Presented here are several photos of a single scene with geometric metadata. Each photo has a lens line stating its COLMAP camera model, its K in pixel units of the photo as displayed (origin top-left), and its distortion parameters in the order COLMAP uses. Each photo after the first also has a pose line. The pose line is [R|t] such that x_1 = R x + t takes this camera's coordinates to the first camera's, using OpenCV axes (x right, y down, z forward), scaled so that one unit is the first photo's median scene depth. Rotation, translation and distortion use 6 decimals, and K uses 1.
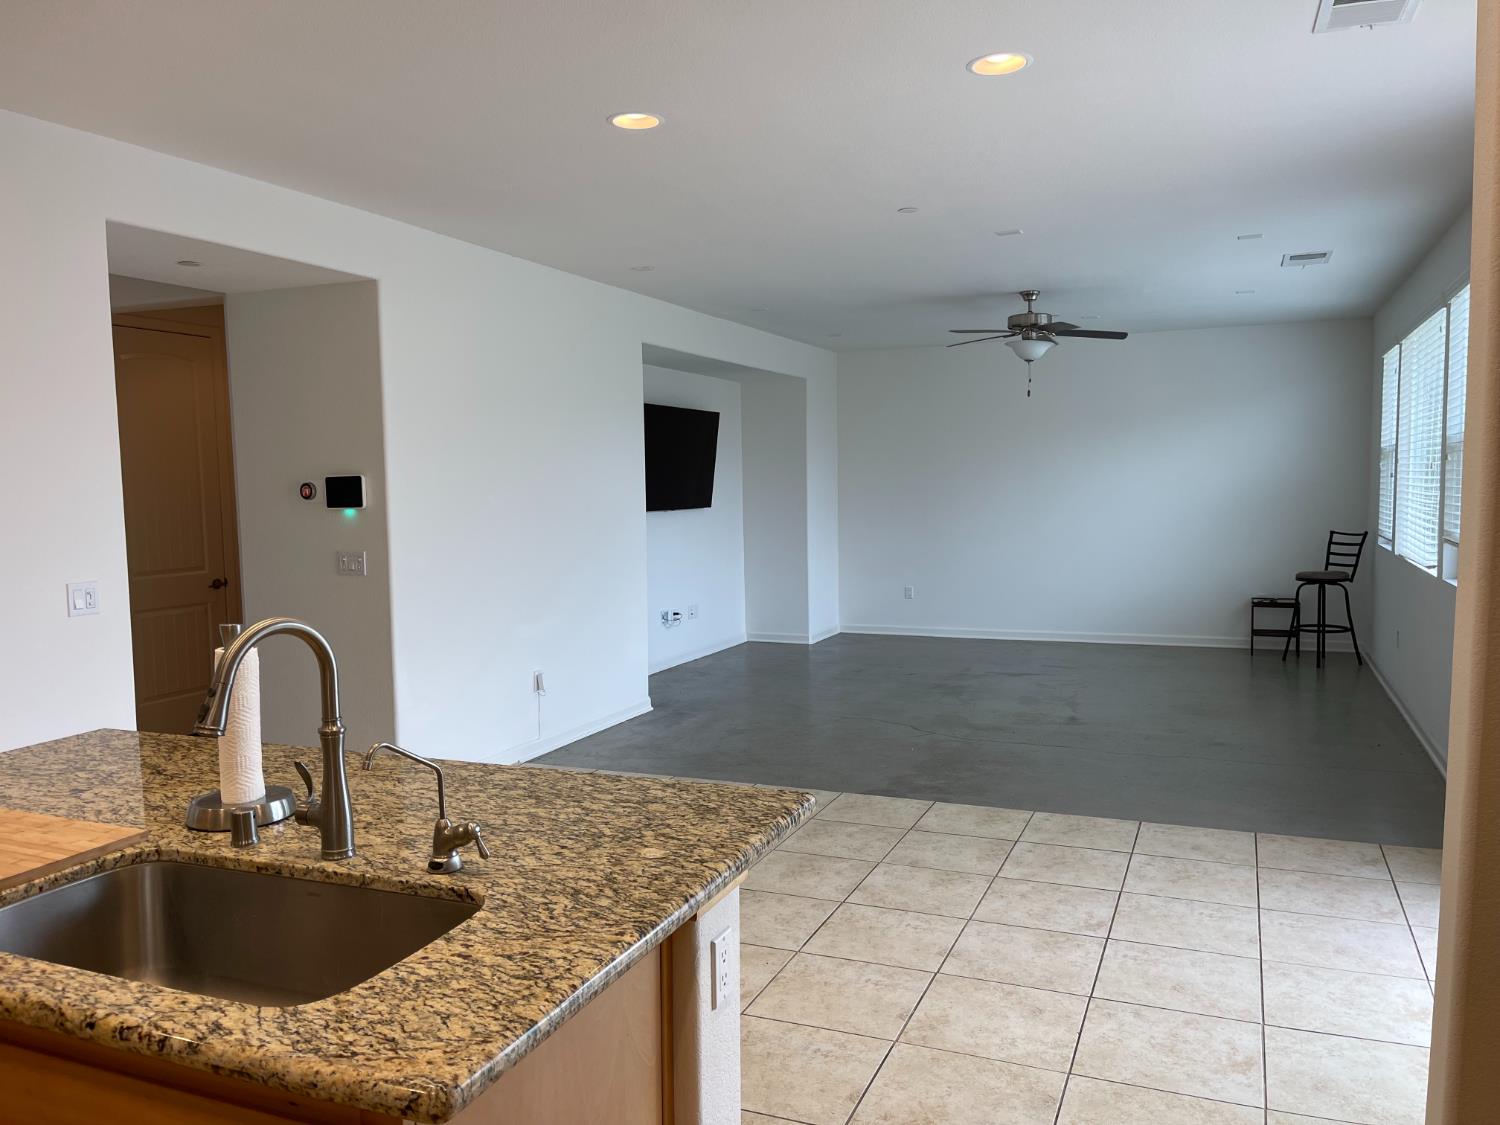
lens RADIAL K [[1136.2, 0, 758.6], [0, 1136.2, 570.4], [0, 0, 1]] dist [0.073471, -0.095362]
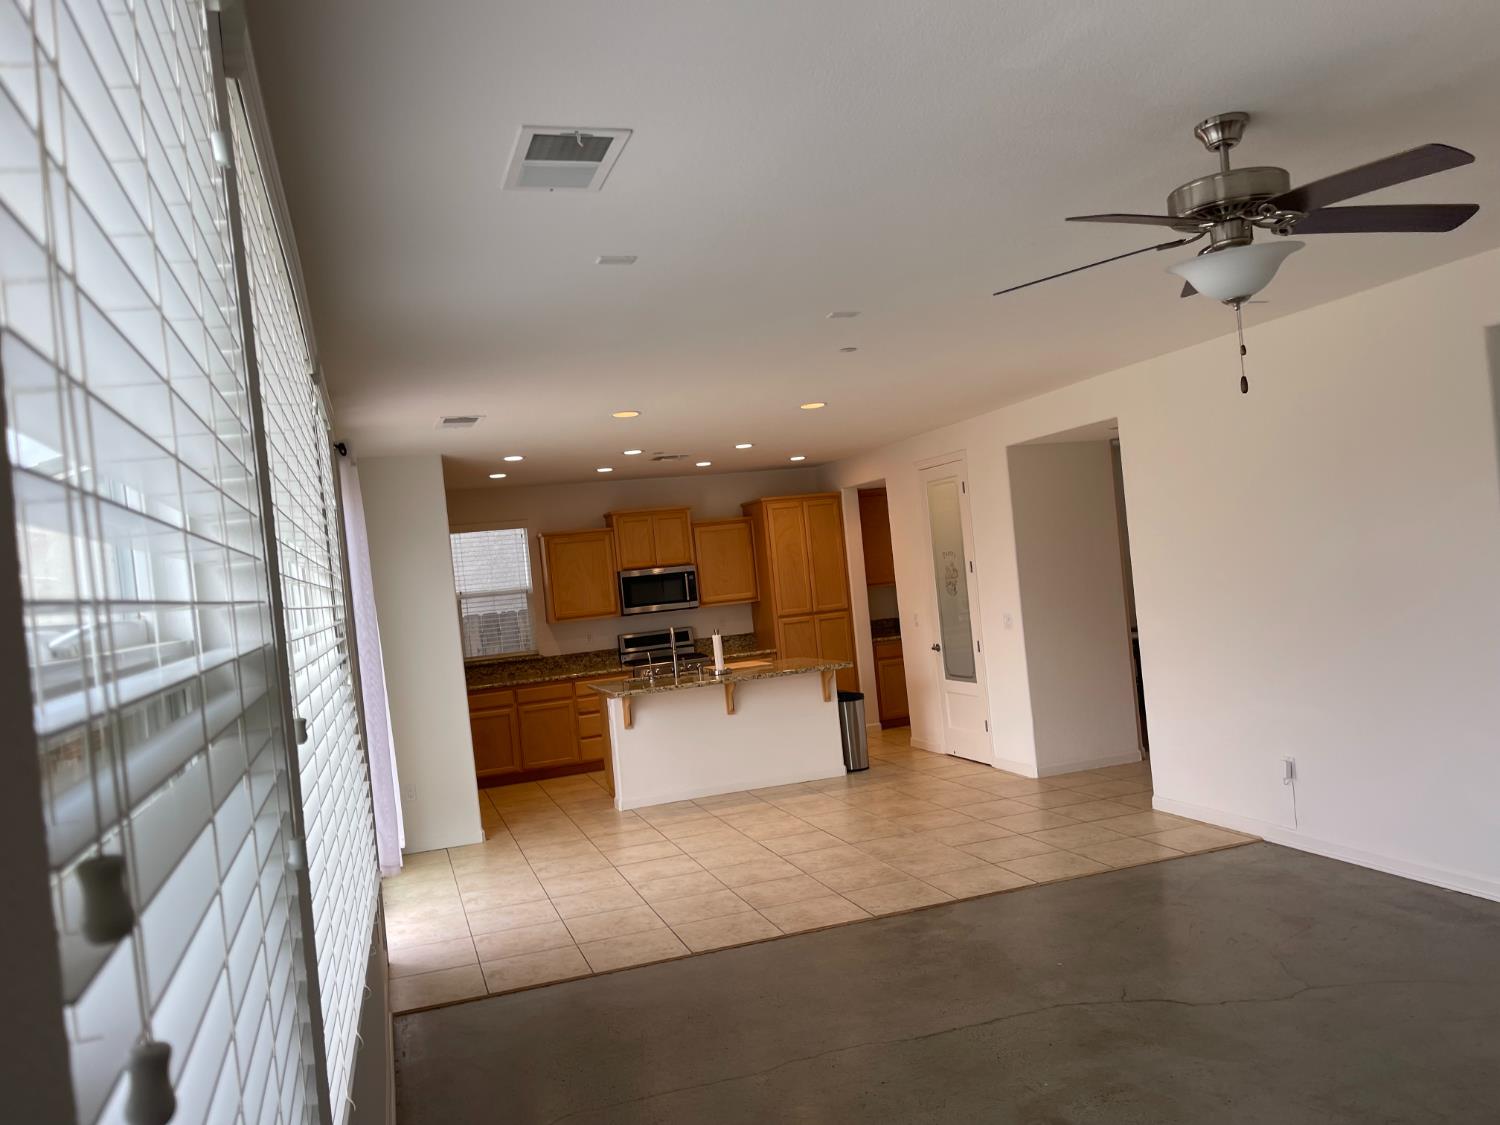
lens RADIAL K [[1136.2, 0, 759.7], [0, 1136.2, 569.0], [0, 0, 1]] dist [0.073471, -0.095362]
pose [[-0.744151, 0.085654, -0.662497, 1.046591], [0.053411, 0.996199, 0.068805, -0.217712], [0.665872, 0.015816, -0.745898, 2.000078]]
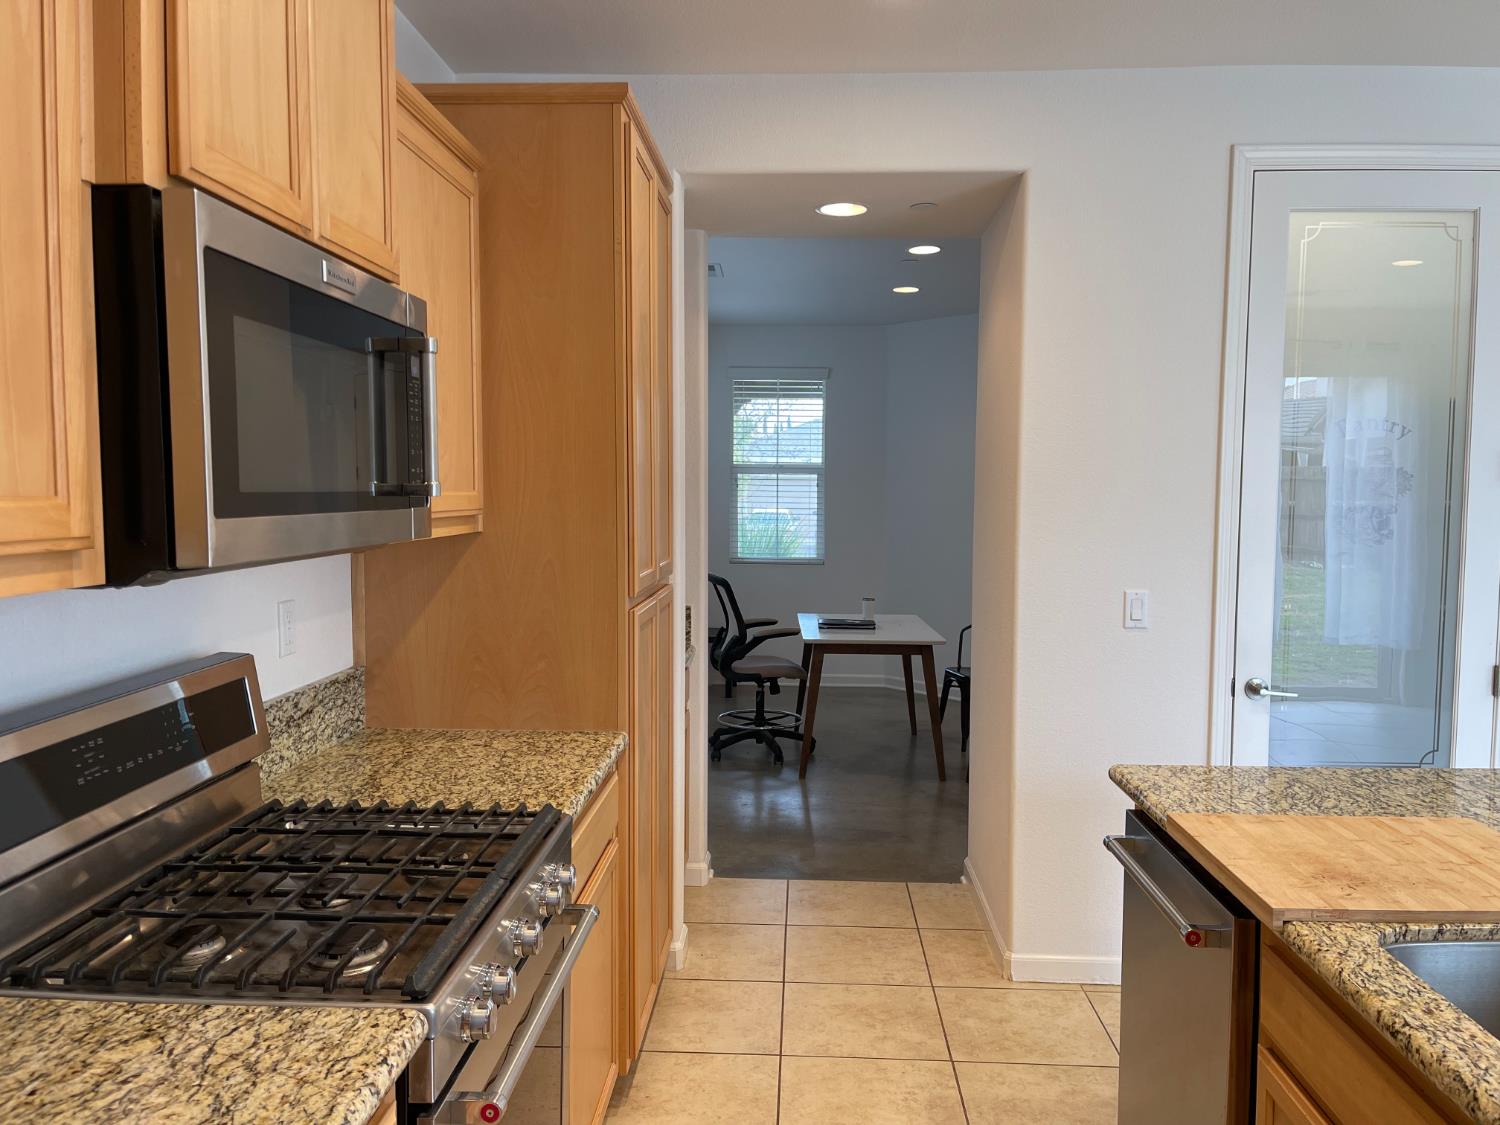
lens RADIAL K [[1136.2, 0, 749.3], [0, 1136.2, 564.5], [0, 0, 1]] dist [0.073471, -0.095362]
pose [[0.338486, 0.081278, -0.937455, -0.008753], [-0.087186, 0.994686, 0.054760, -0.000859], [0.936924, 0.063198, 0.343773, 0.054621]]
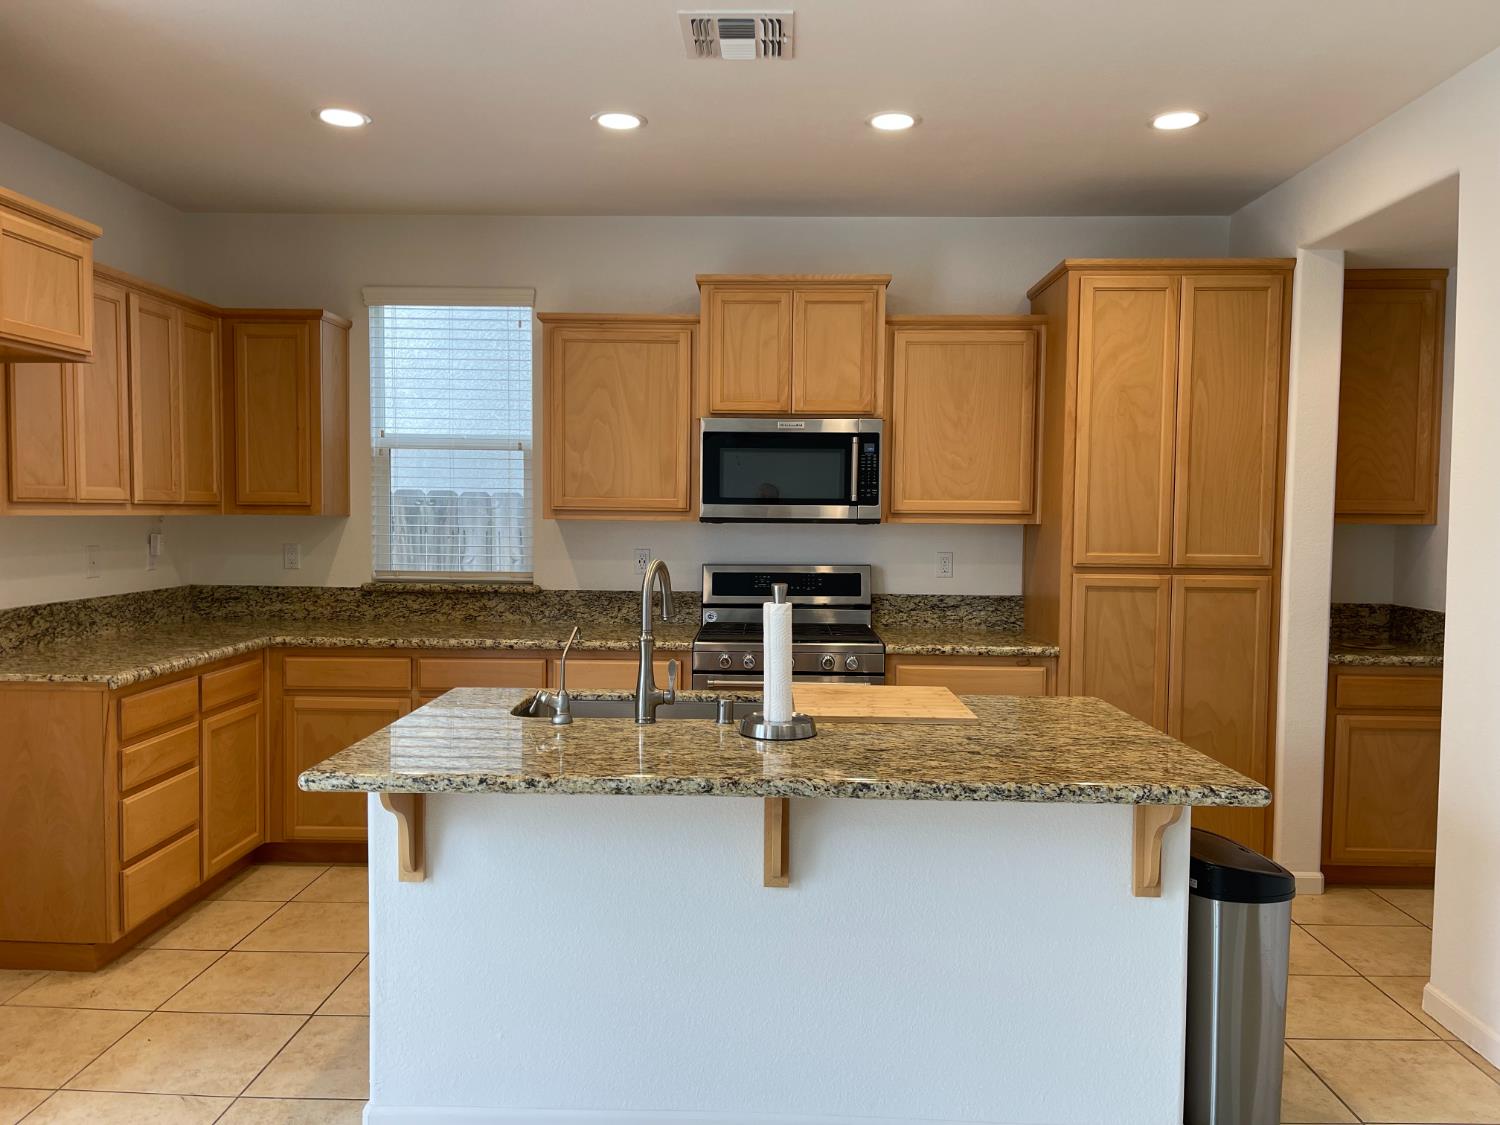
lens RADIAL K [[1136.2, 0, 739.1], [0, 1136.2, 569.0], [0, 0, 1]] dist [0.073471, -0.095362]
pose [[-0.933068, 0.024301, -0.358878, 0.022087], [-0.025545, 0.990719, 0.133502, -0.065851], [0.358792, 0.133734, -0.923788, 1.002708]]
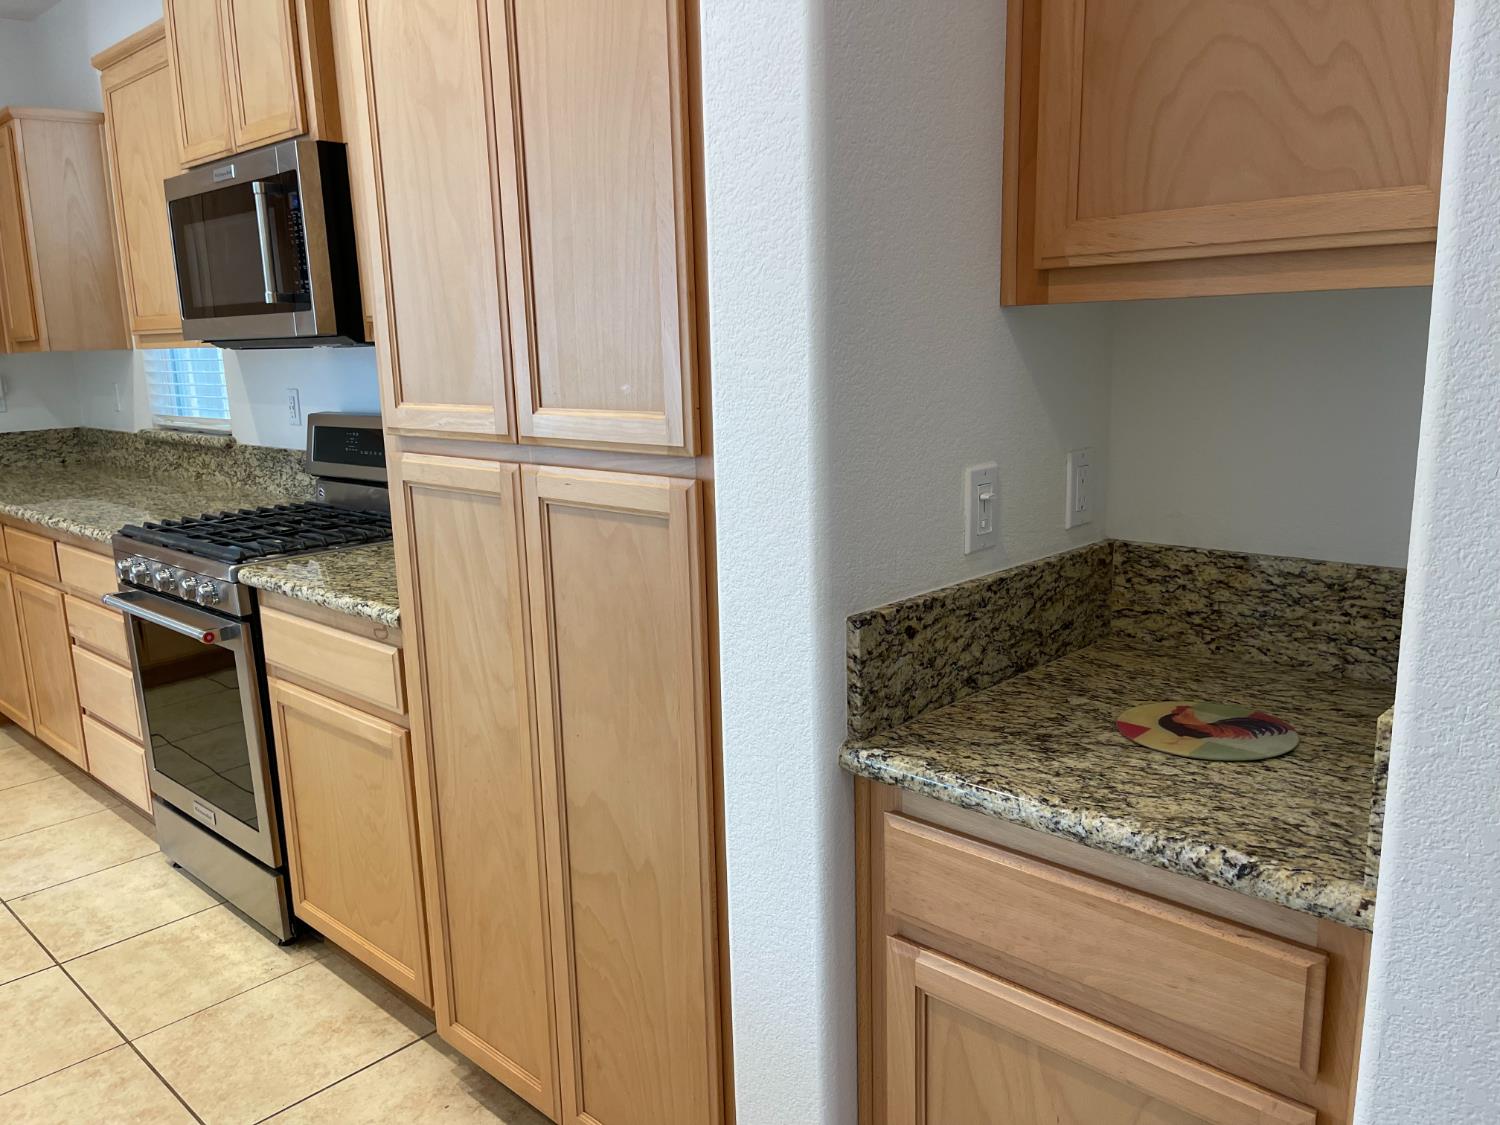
lens RADIAL K [[1136.2, 0, 760.7], [0, 1136.2, 573.5], [0, 0, 1]] dist [0.073471, -0.095362]
pose [[-0.935523, -0.031873, 0.351825, -0.872739], [0.068566, 0.960600, 0.269345, -0.001164], [-0.346547, 0.276102, -0.896478, 0.554827]]
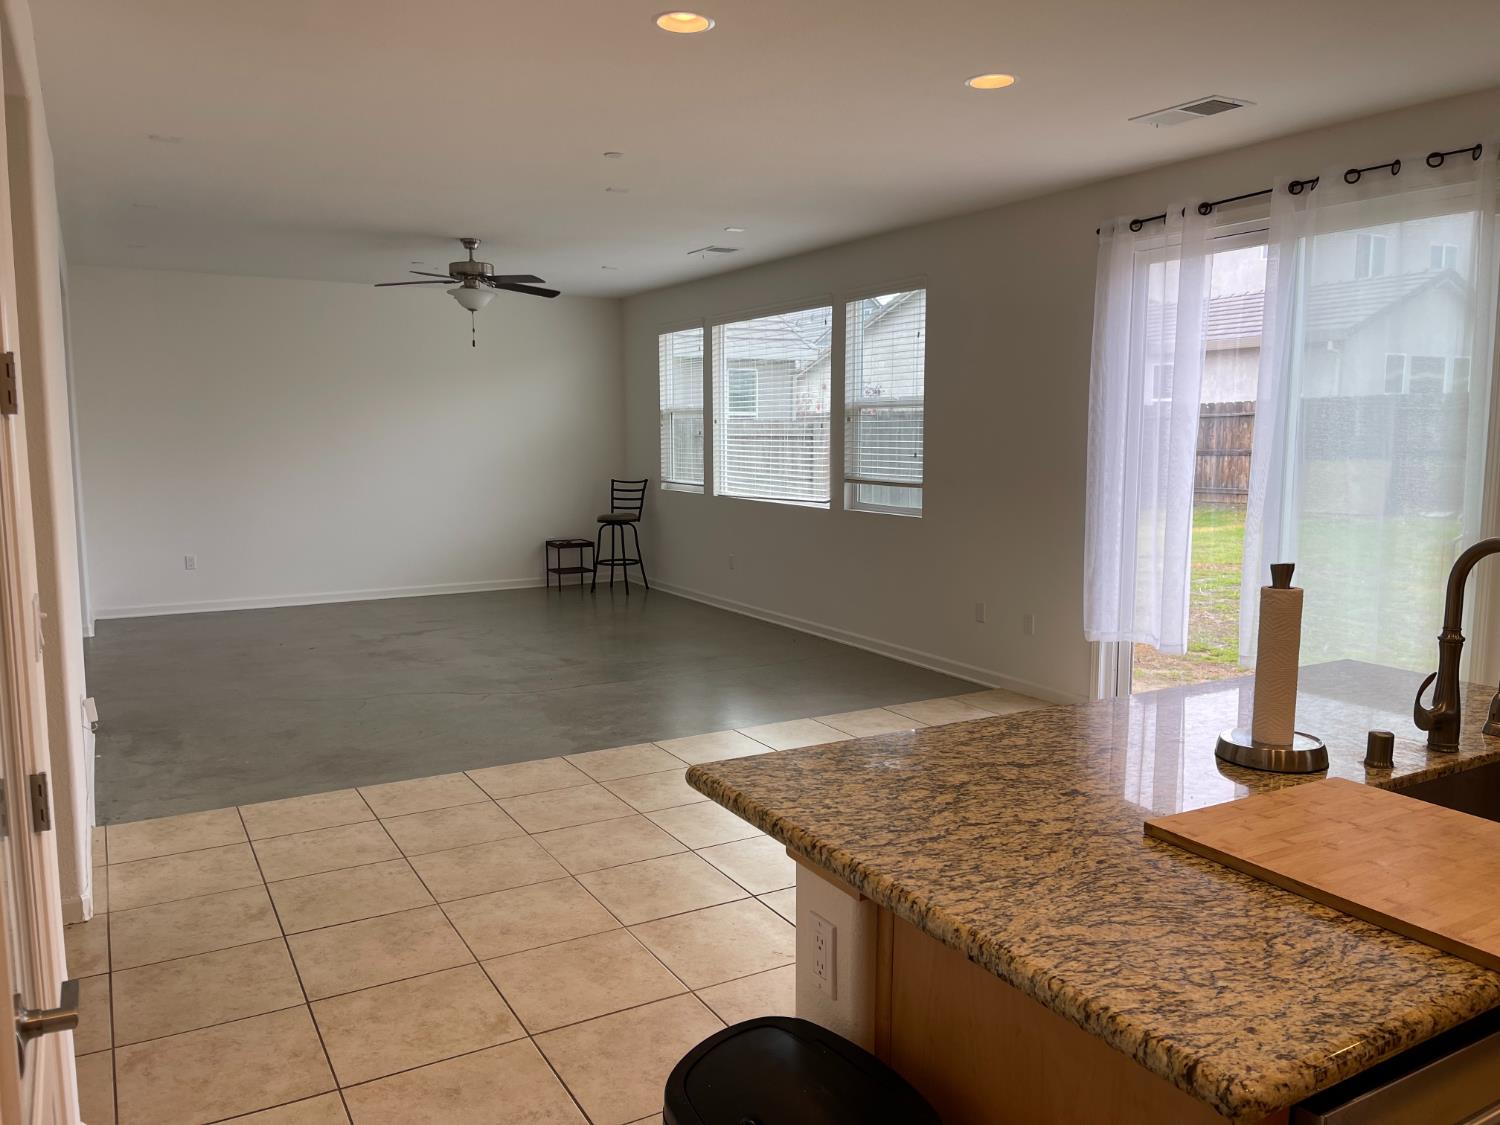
lens RADIAL K [[1136.2, 0, 748.0], [0, 1136.2, 561.0], [0, 0, 1]] dist [0.073471, -0.095362]
pose [[0.614559, -0.076589, 0.785144, -0.693513], [0.053950, 0.997026, 0.055029, -0.015447], [-0.787024, 0.008540, 0.616863, 0.347165]]
